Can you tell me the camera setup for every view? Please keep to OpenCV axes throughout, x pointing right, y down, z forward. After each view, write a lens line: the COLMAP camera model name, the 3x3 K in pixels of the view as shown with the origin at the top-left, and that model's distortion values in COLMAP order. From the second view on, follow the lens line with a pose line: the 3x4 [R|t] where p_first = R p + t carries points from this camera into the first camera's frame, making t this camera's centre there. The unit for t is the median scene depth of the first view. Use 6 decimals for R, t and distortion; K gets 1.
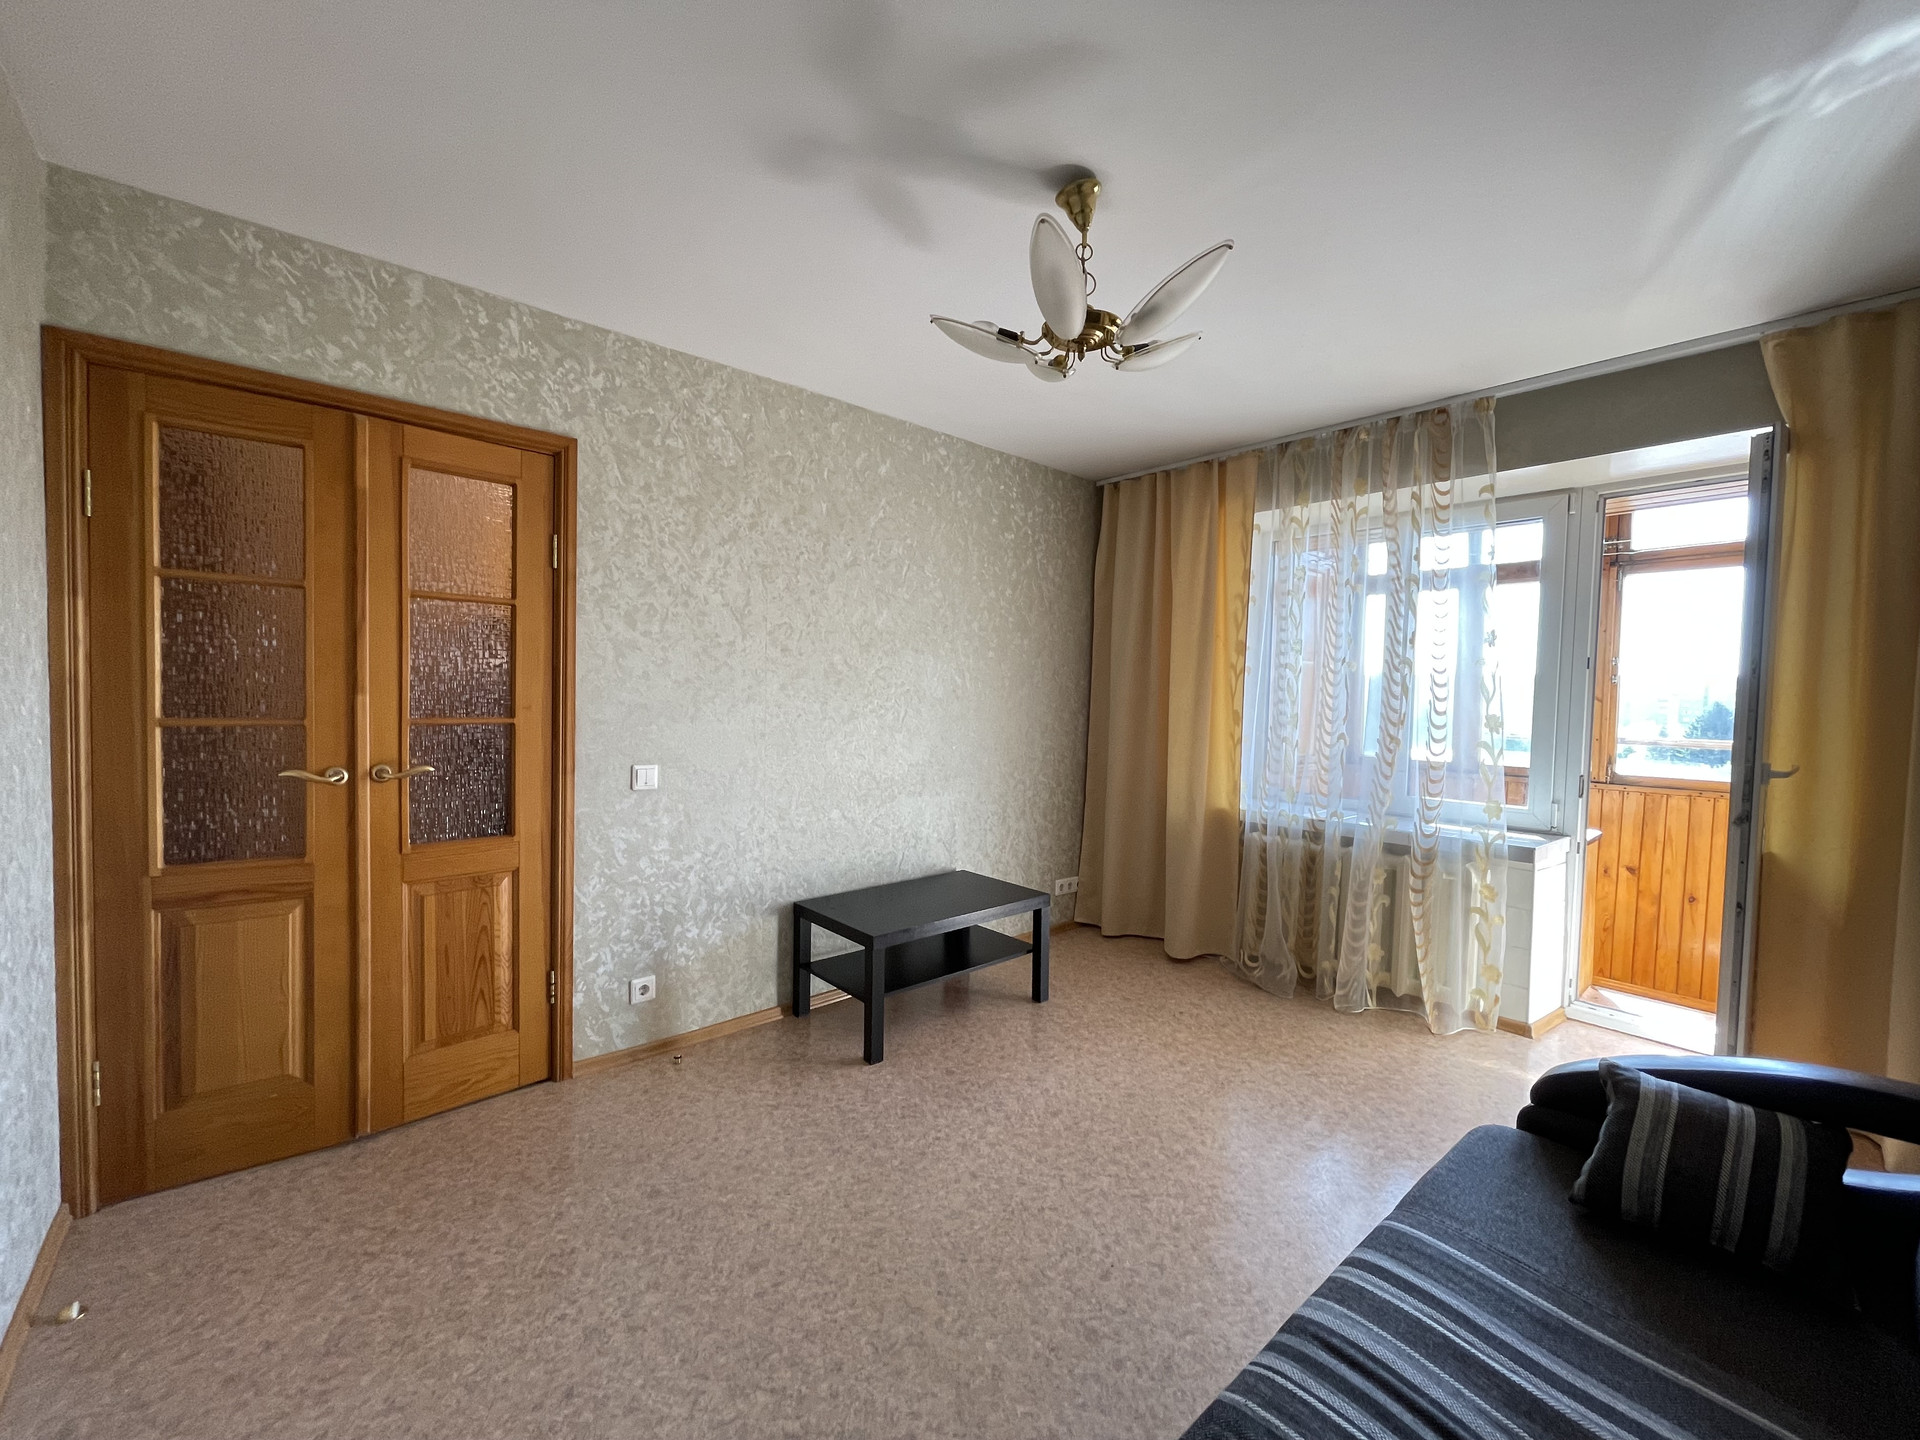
lens RADIAL K [[775.3, 0, 959.1], [0, 775.3, 721.0], [0, 0, 1]] dist [-0.000451, -0.000319]
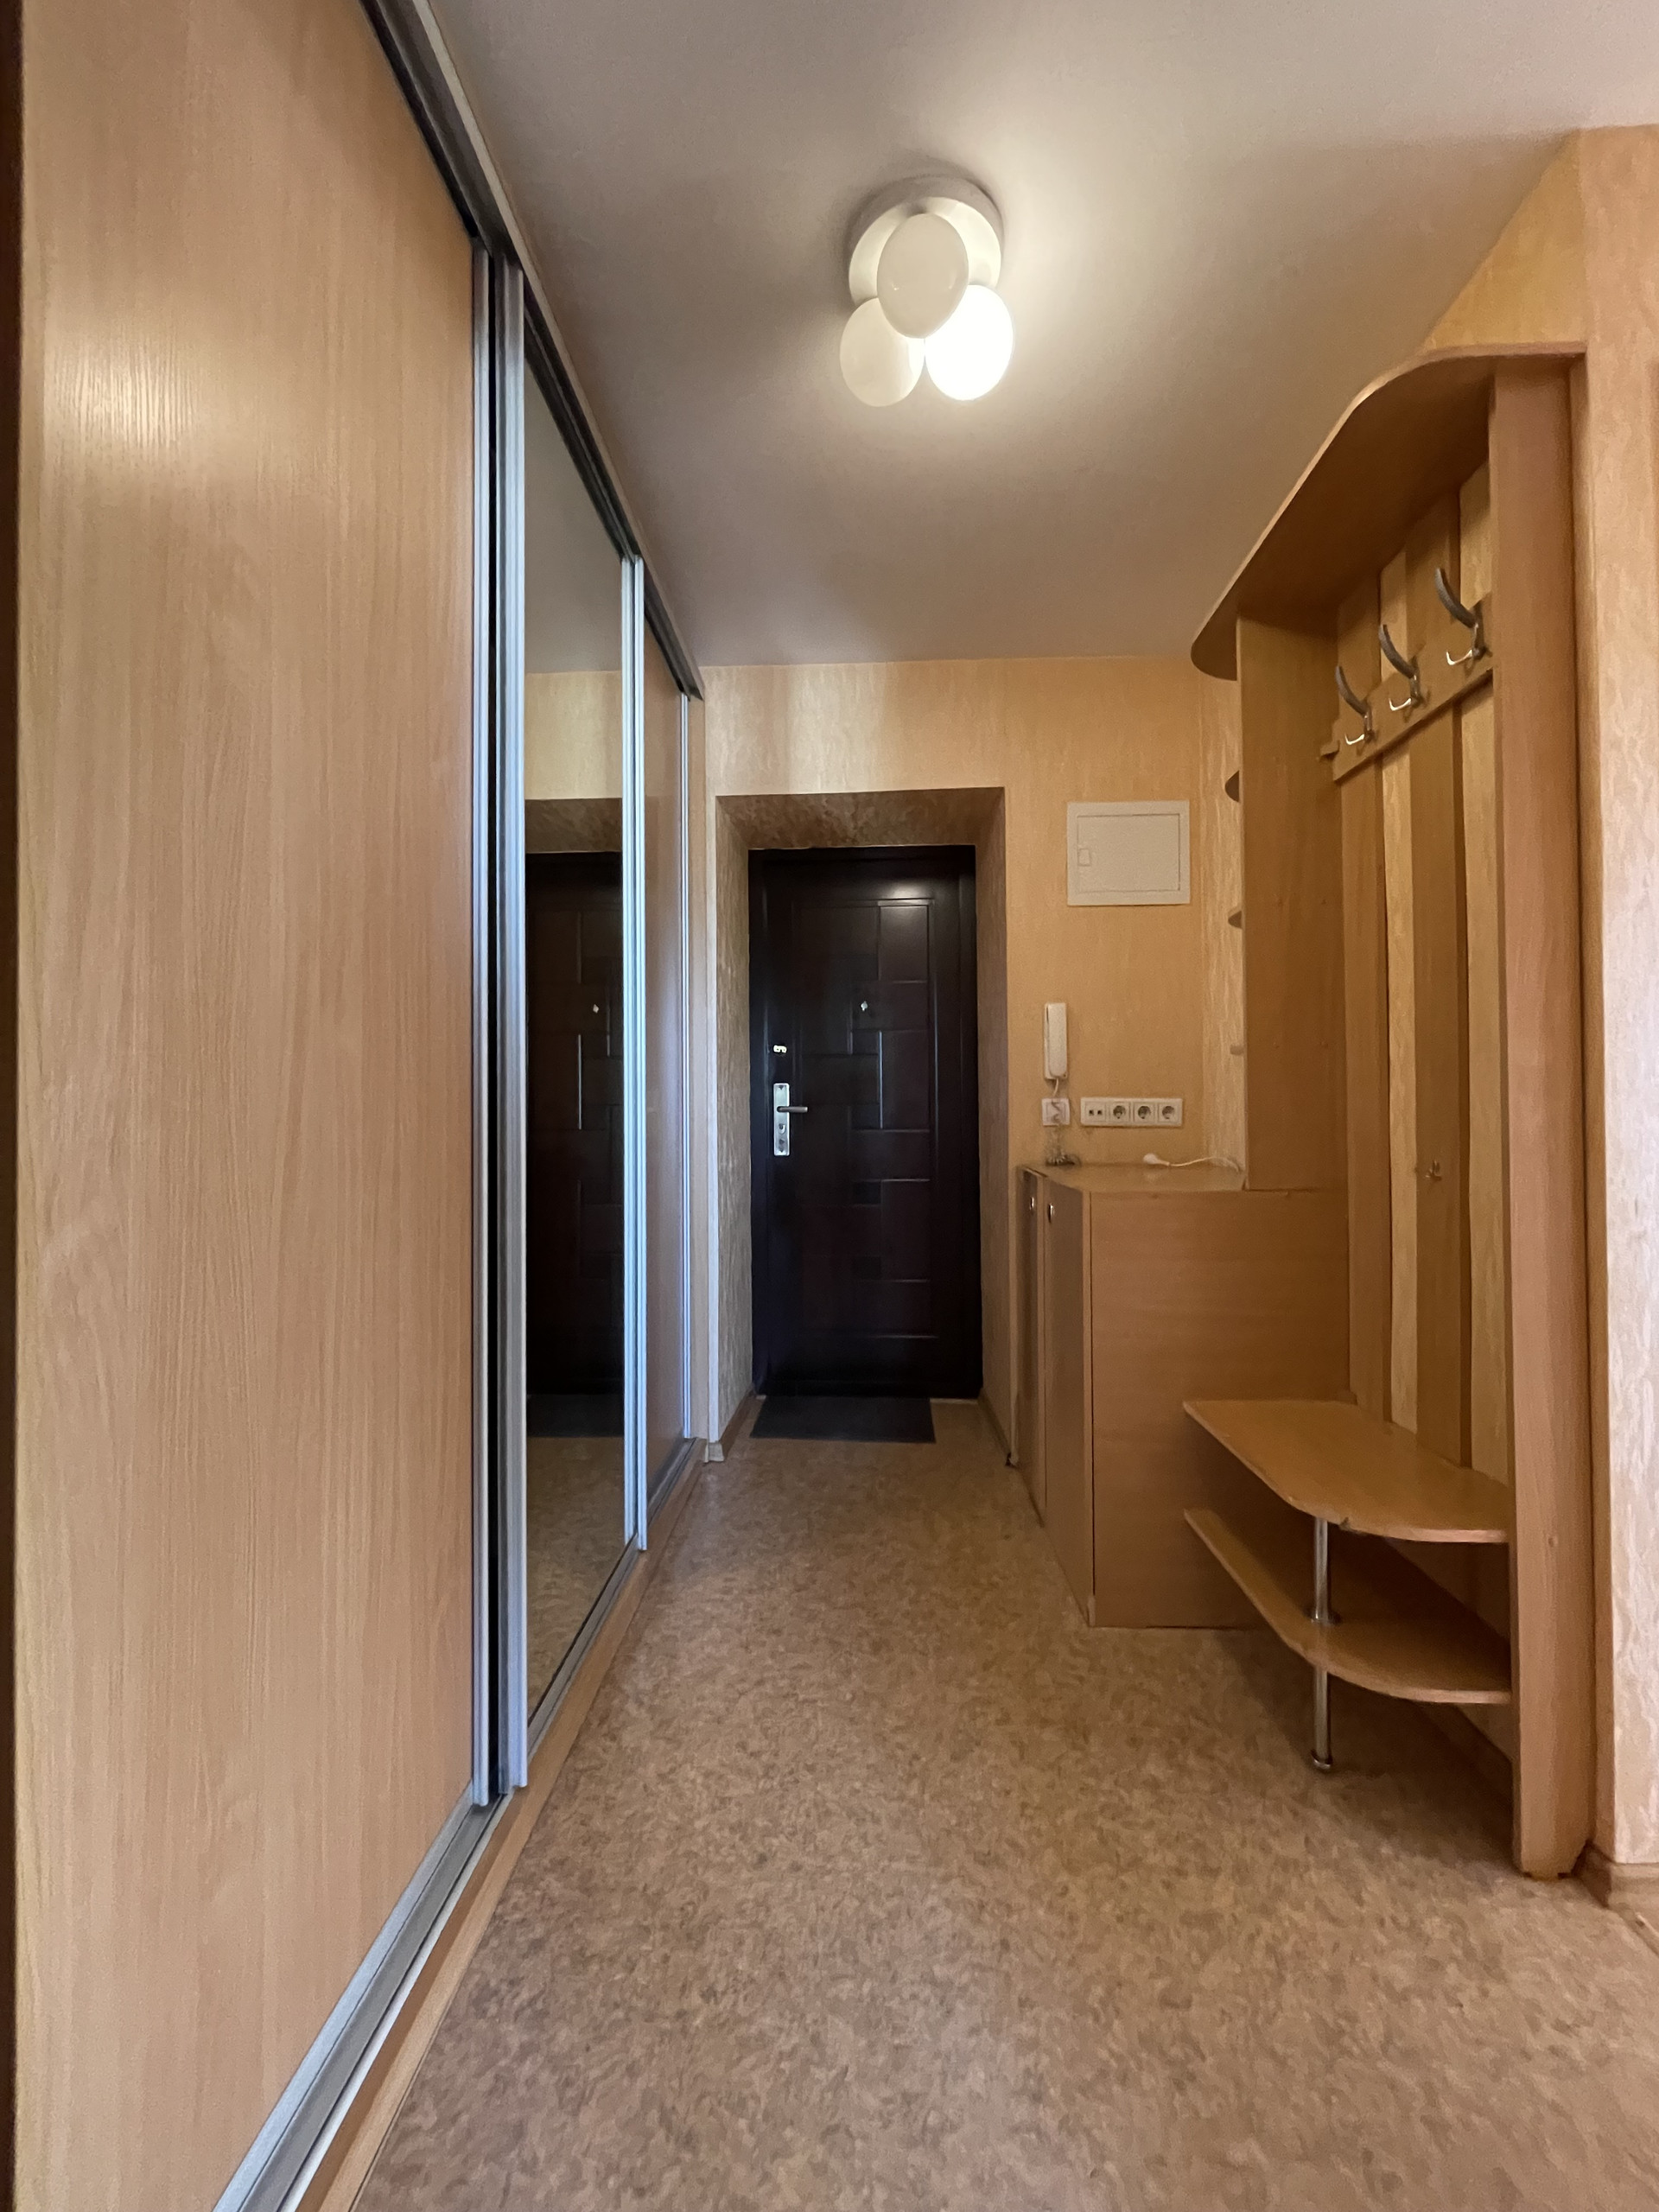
lens RADIAL K [[893.2, 0, 828.9], [0, 893.2, 1109.3], [0, 0, 1]] dist [-0.000451, -0.000319]
pose [[-0.709550, -0.021928, 0.704314, -0.520856], [0.007634, 0.999218, 0.038800, 0.052443], [-0.704614, 0.032907, -0.708828, 1.654376]]
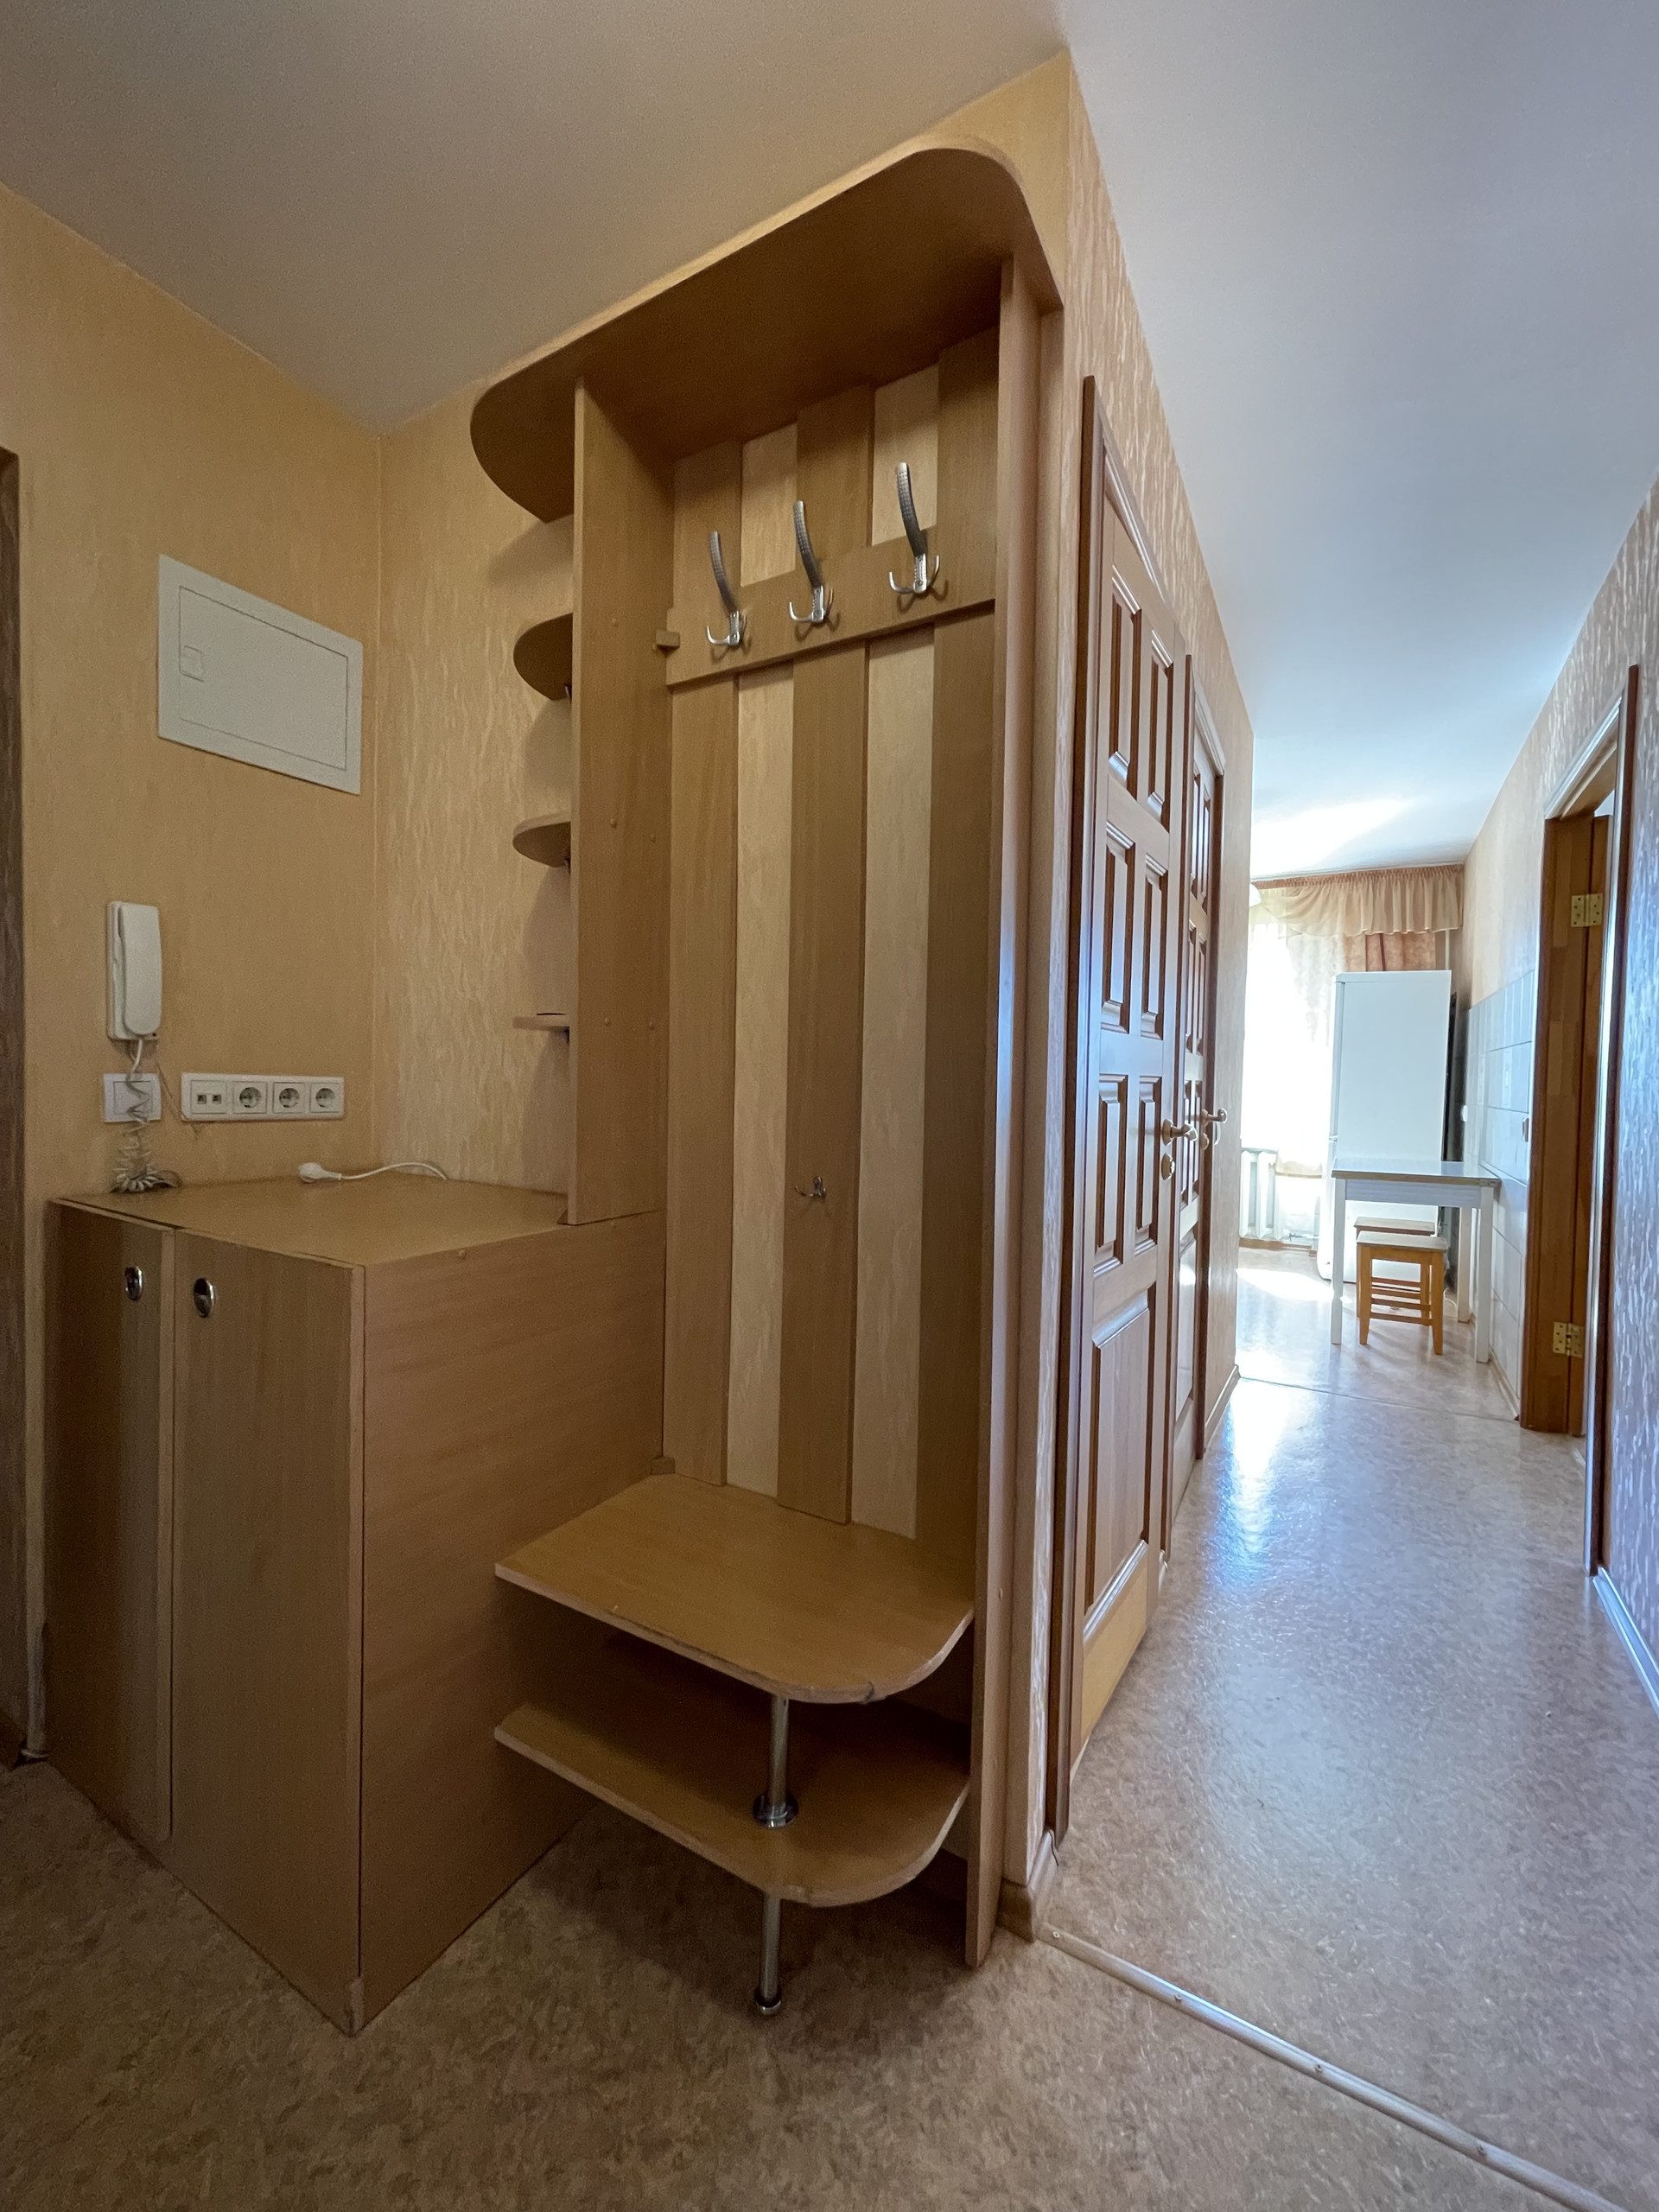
lens RADIAL K [[893.2, 0, 826.9], [0, 893.2, 1098.0], [0, 0, 1]] dist [-0.000451, -0.000319]
pose [[-0.953117, -0.037724, -0.300242, -0.100901], [-0.055818, 0.997090, 0.051913, 0.036524], [0.297410, 0.066238, -0.952449, 1.319399]]
